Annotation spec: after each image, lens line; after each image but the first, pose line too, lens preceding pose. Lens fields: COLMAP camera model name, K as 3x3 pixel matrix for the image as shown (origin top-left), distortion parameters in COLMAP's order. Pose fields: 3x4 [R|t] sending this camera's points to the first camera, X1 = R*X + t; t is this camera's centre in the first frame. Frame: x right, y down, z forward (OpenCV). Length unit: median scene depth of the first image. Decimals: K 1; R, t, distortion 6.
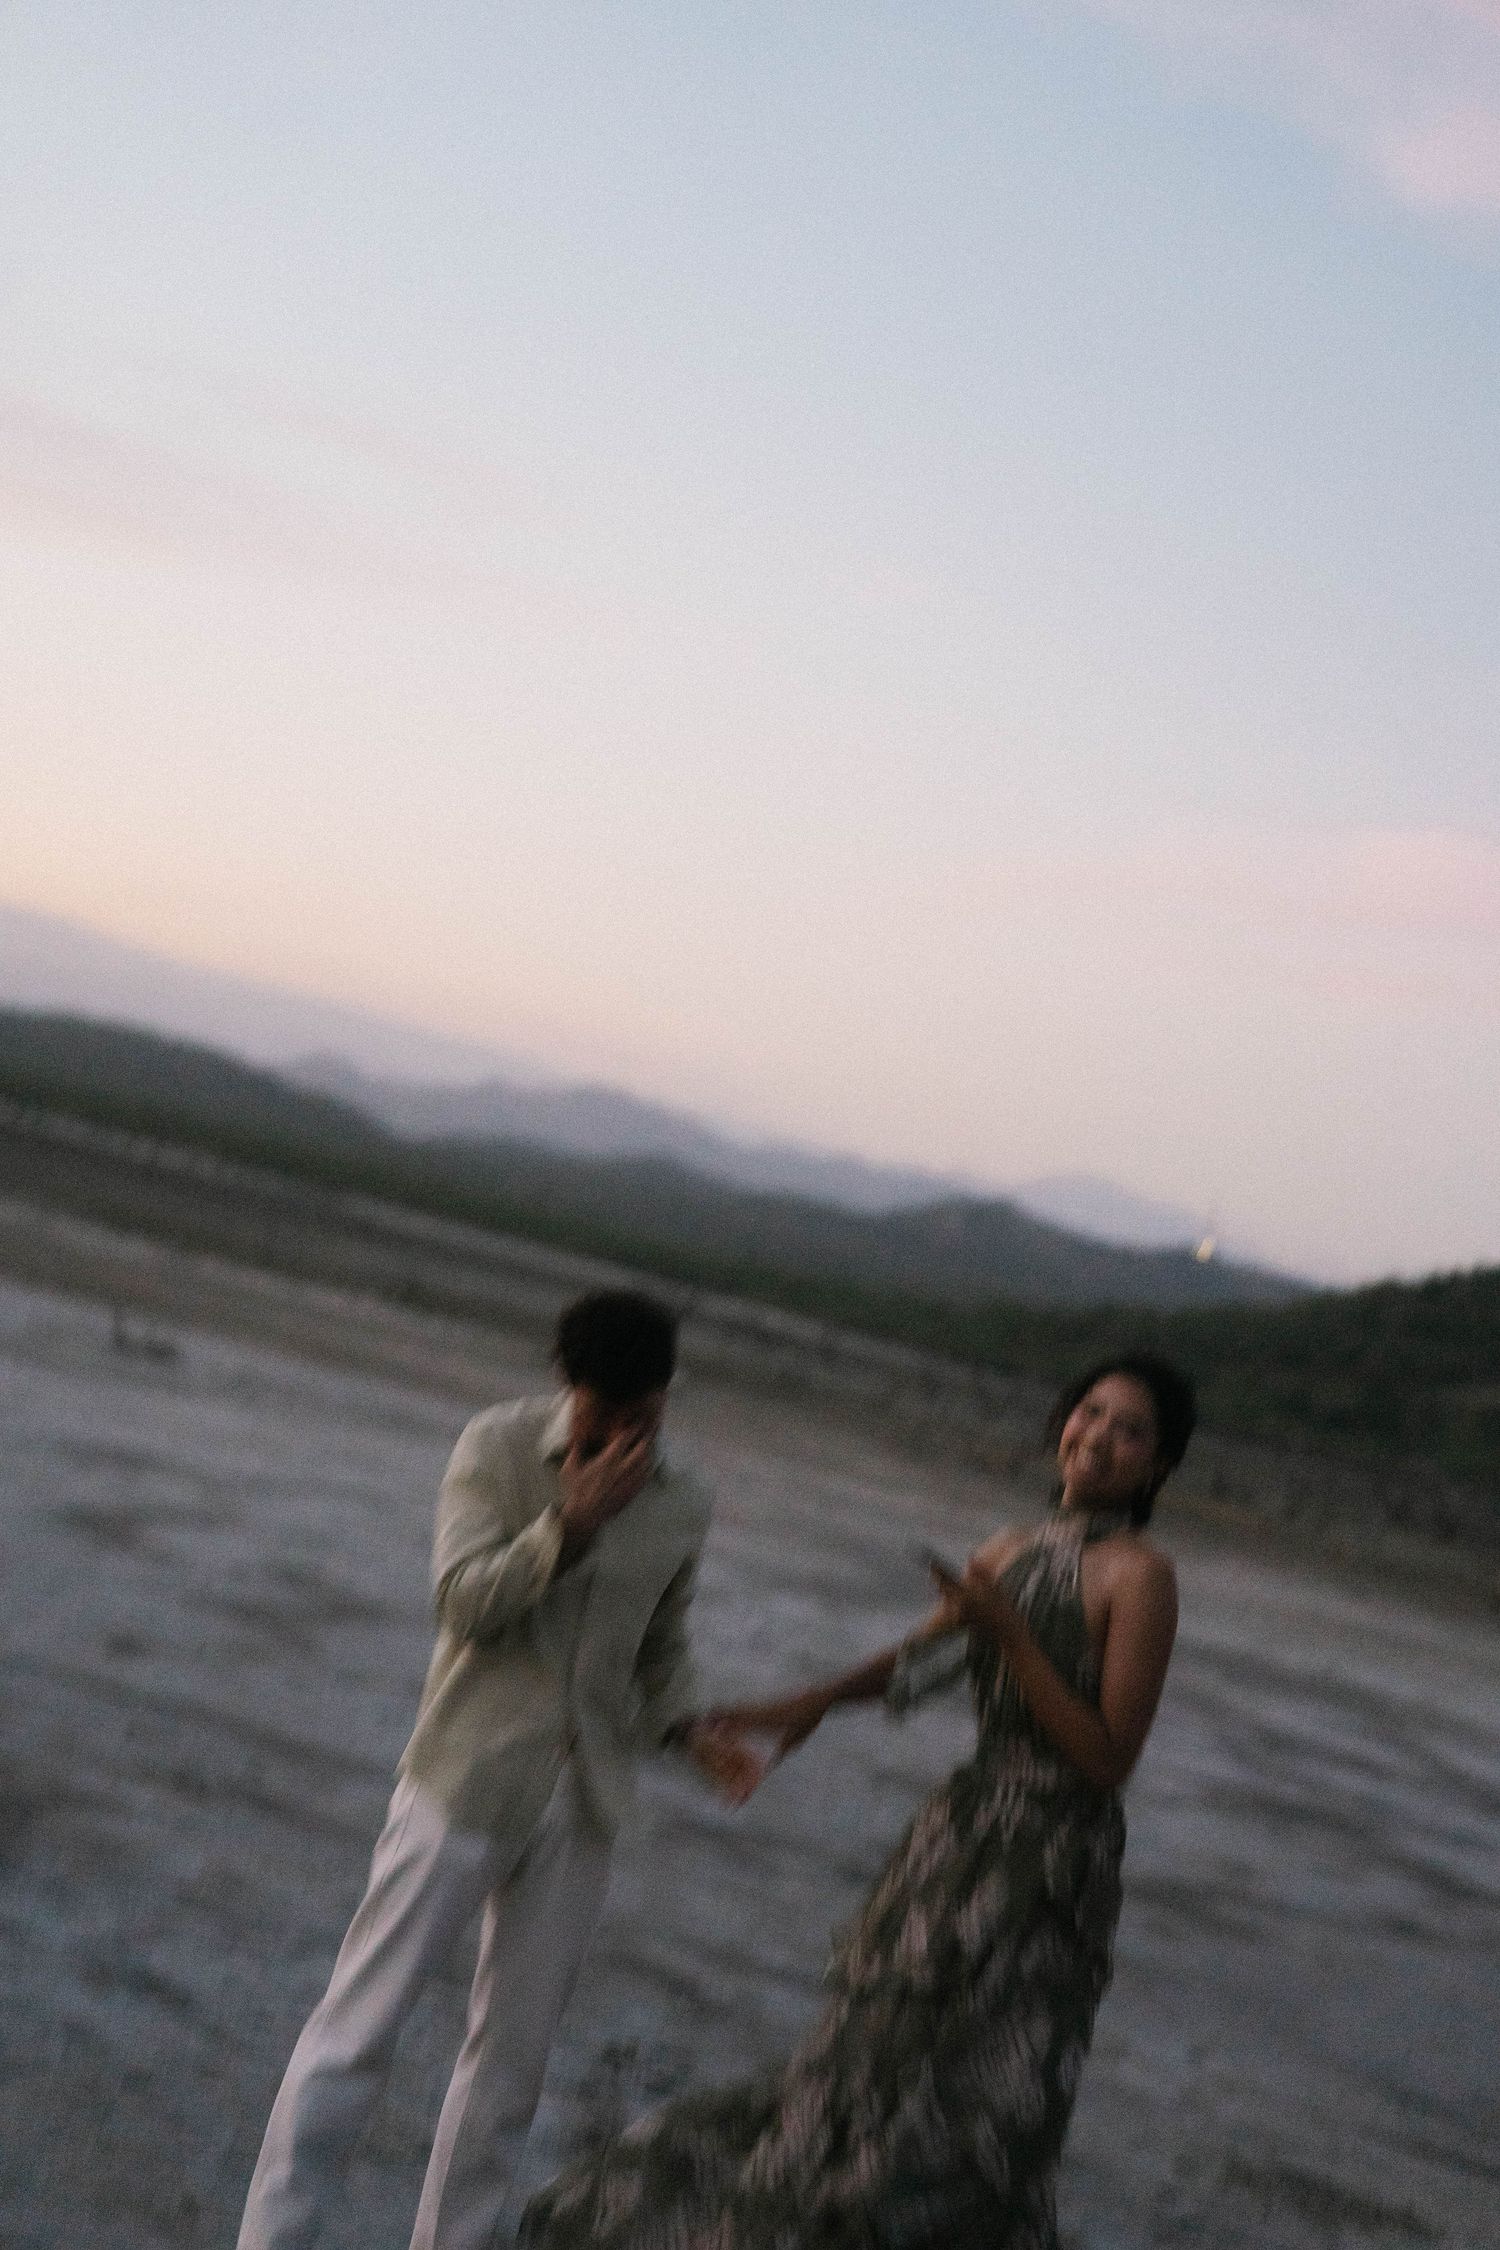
lens RADIAL K [[4438.7, 0, 751.2], [0, 4438.7, 1129.0], [0, 0, 1]] dist [0.258892, 0.000000]
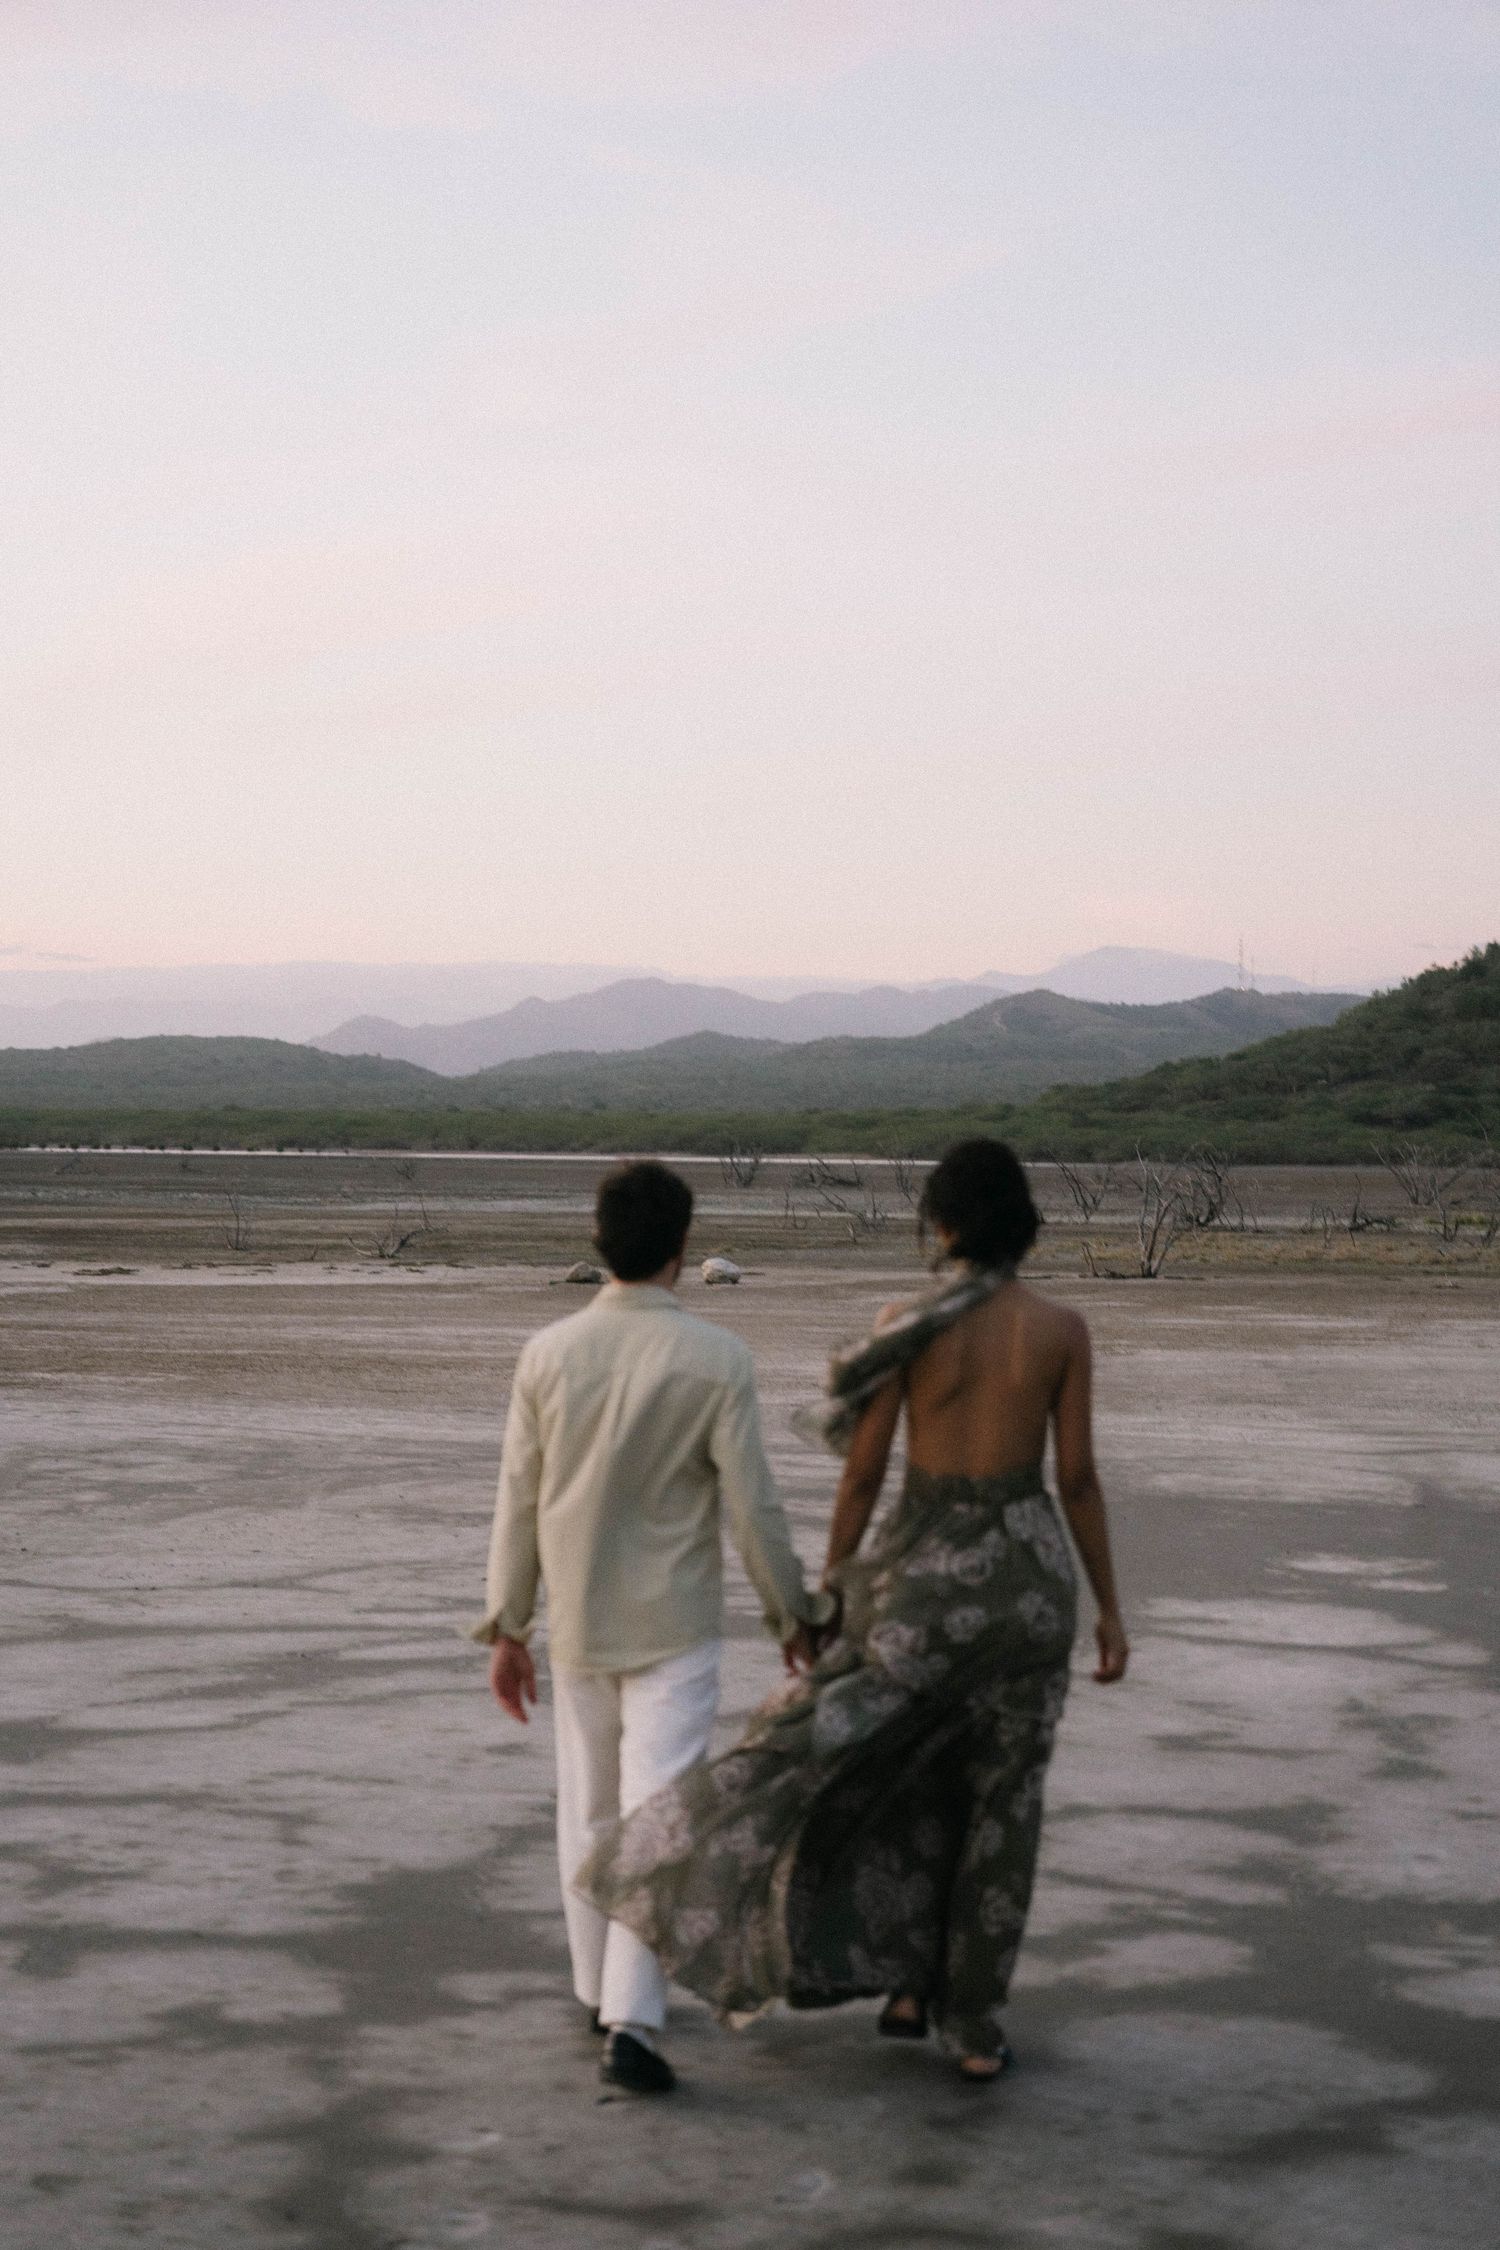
lens RADIAL K [[4271.4, 0, 755.4], [0, 4271.4, 1117.9], [0, 0, 1]] dist [0.150728, 0.000000]
pose [[0.968826, -0.247357, -0.013777, 0.003511], [0.247655, 0.968455, 0.027619, 0.005073], [0.006511, -0.030170, 0.999524, 0.112282]]
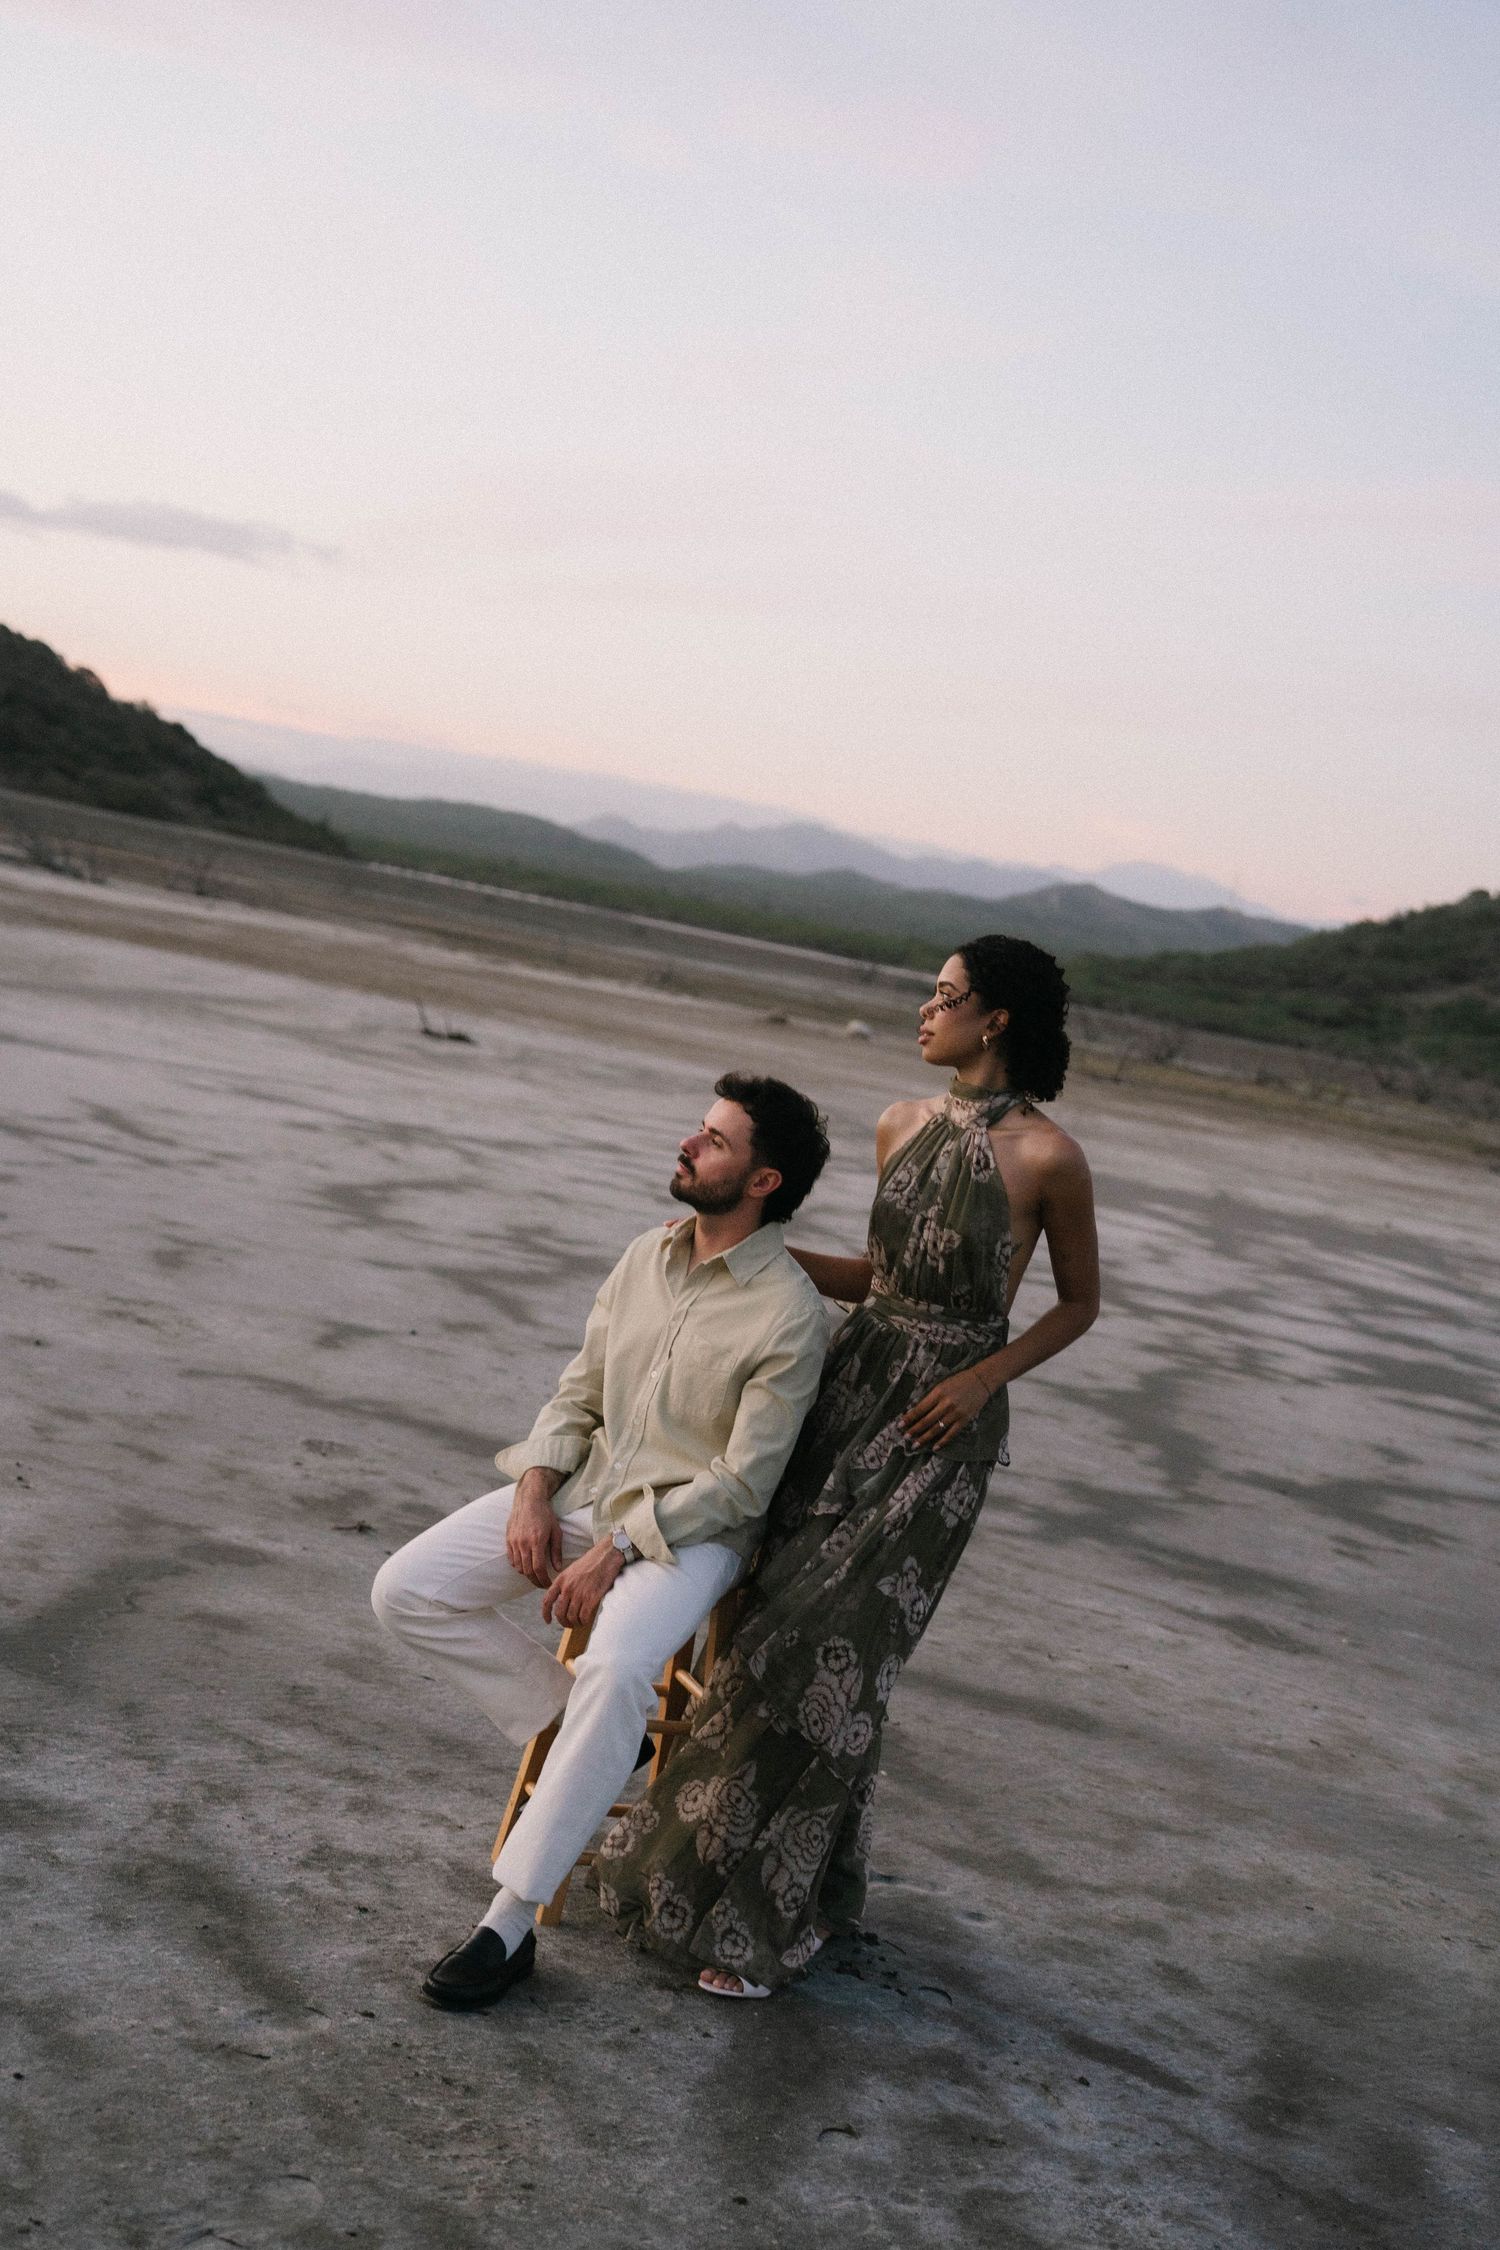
lens RADIAL K [[3063.2, 0, 740.8], [0, 3063.2, 1110.8], [0, 0, 1]] dist [0.118565, 0.000000]
pose [[0.996179, -0.063906, -0.059525, 0.000025], [0.068661, 0.994298, 0.081595, 0.001330], [0.053971, -0.085371, 0.994886, 0.035102]]
